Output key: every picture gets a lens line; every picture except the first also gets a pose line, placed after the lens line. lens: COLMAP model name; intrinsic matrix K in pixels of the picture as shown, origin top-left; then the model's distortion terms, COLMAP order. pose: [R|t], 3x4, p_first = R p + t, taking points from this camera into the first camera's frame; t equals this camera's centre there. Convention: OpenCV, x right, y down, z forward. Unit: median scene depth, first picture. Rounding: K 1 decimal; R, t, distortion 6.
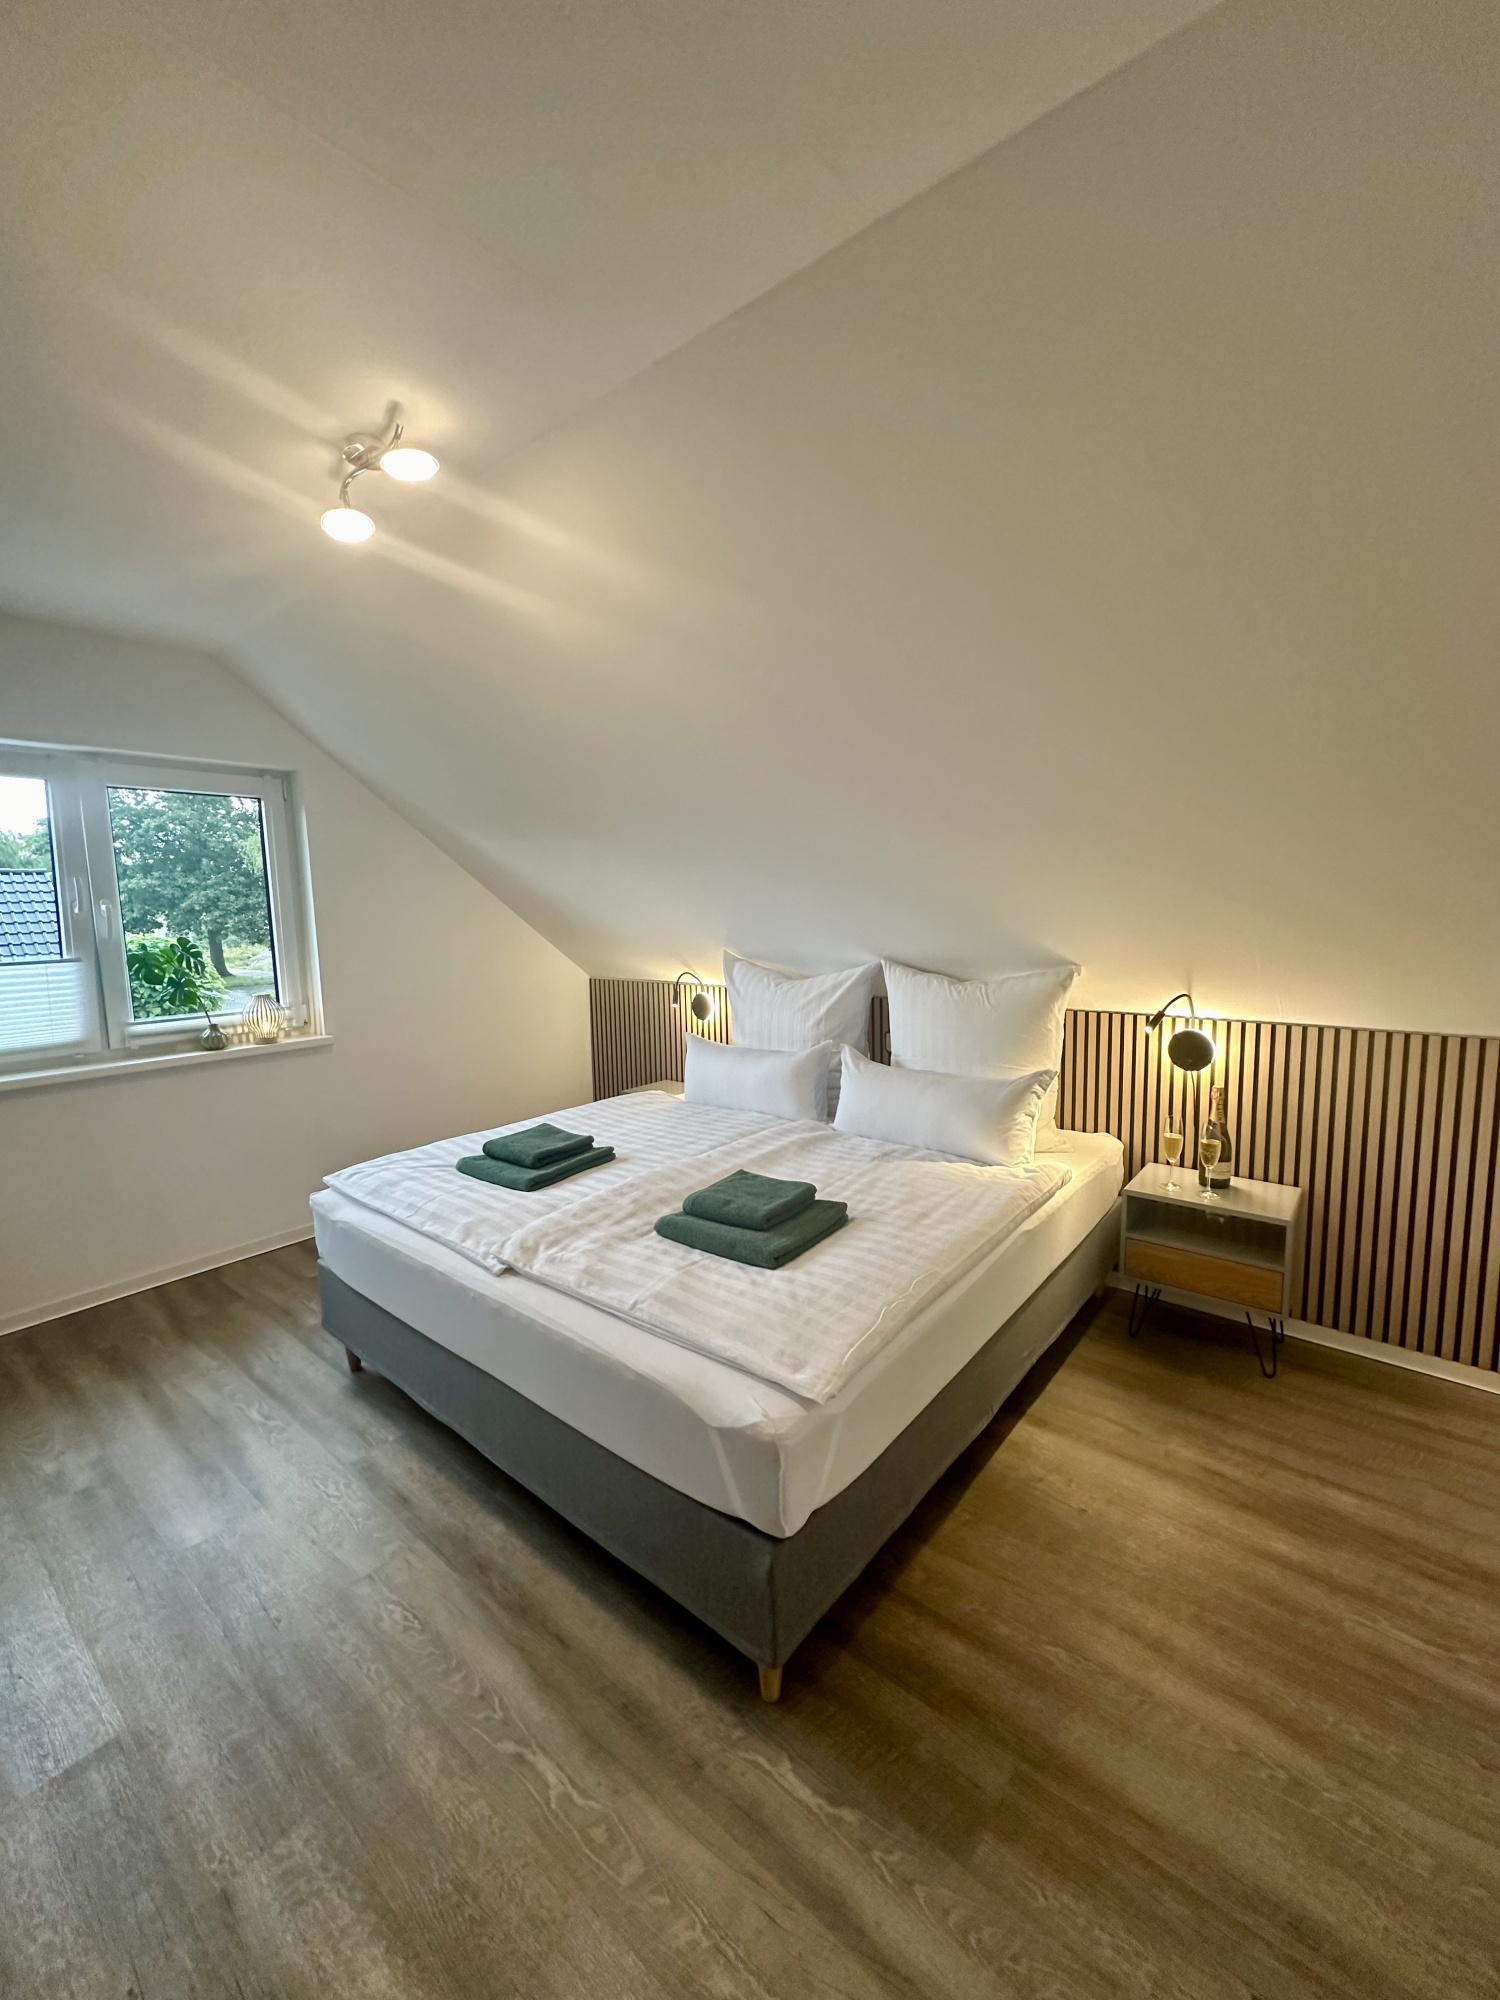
lens RADIAL K [[797.0, 0, 750.0], [0, 797.0, 1000.0], [0, 0, 1]] dist [0.000653, 0.000056]
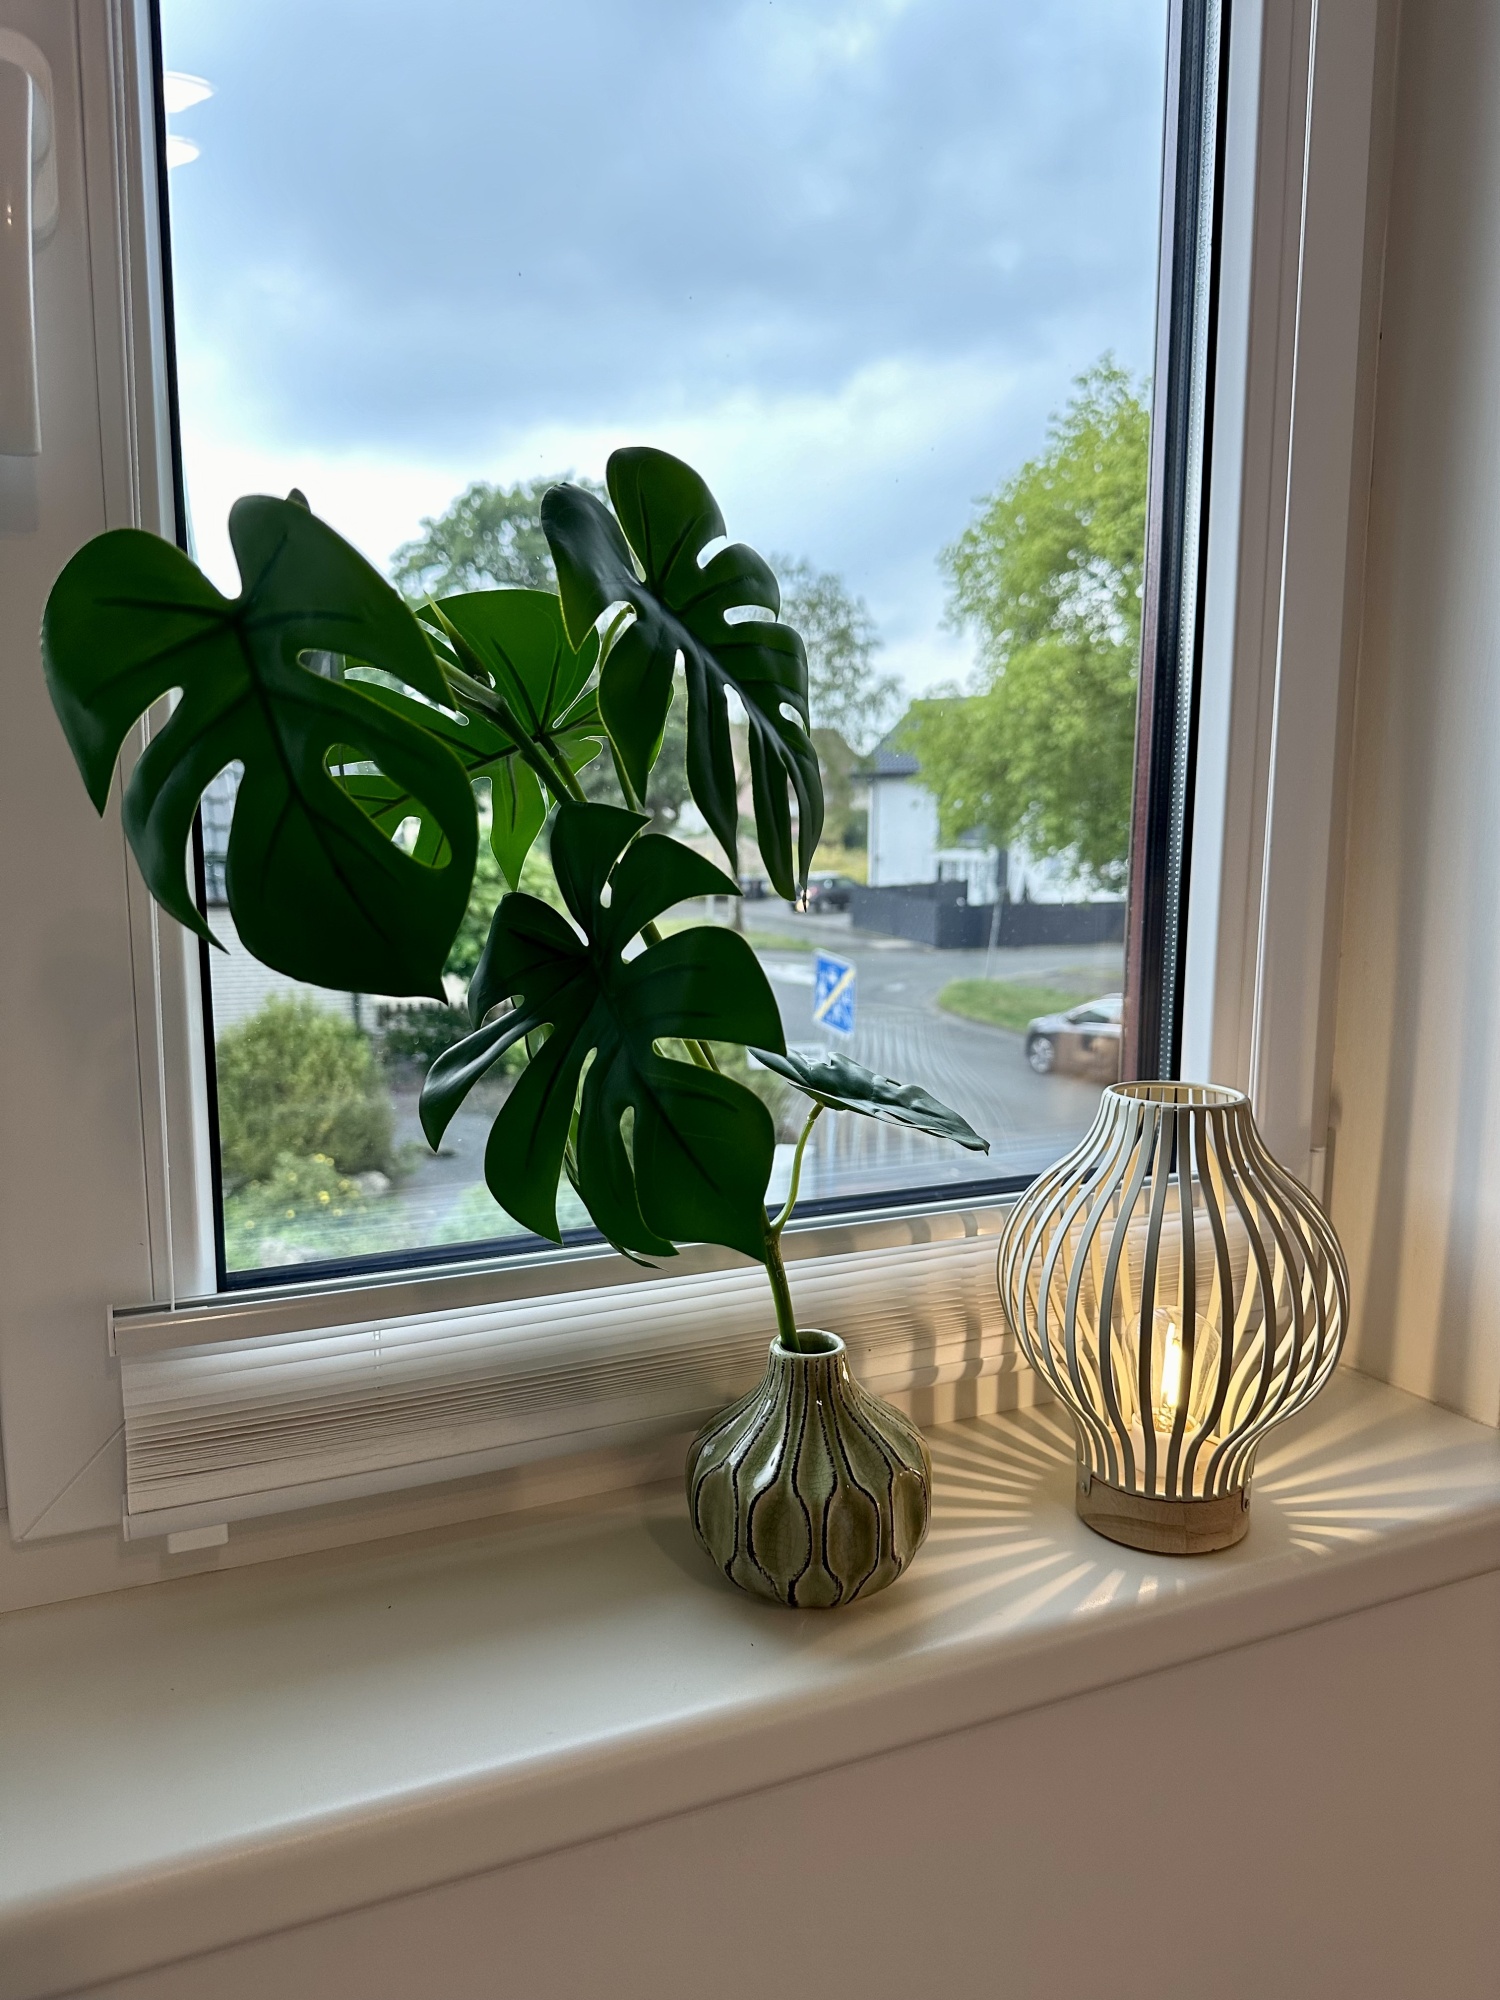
lens RADIAL K [[1404.1, 0, 750.0], [0, 1404.1, 1000.0], [0, 0, 1]] dist [0.121730, -0.194950]
pose [[0.892205, 0.086700, -0.443231, -0.728290], [-0.077629, 0.996234, 0.038609, -0.029345], [0.444909, -0.000039, 0.895576, 1.000429]]
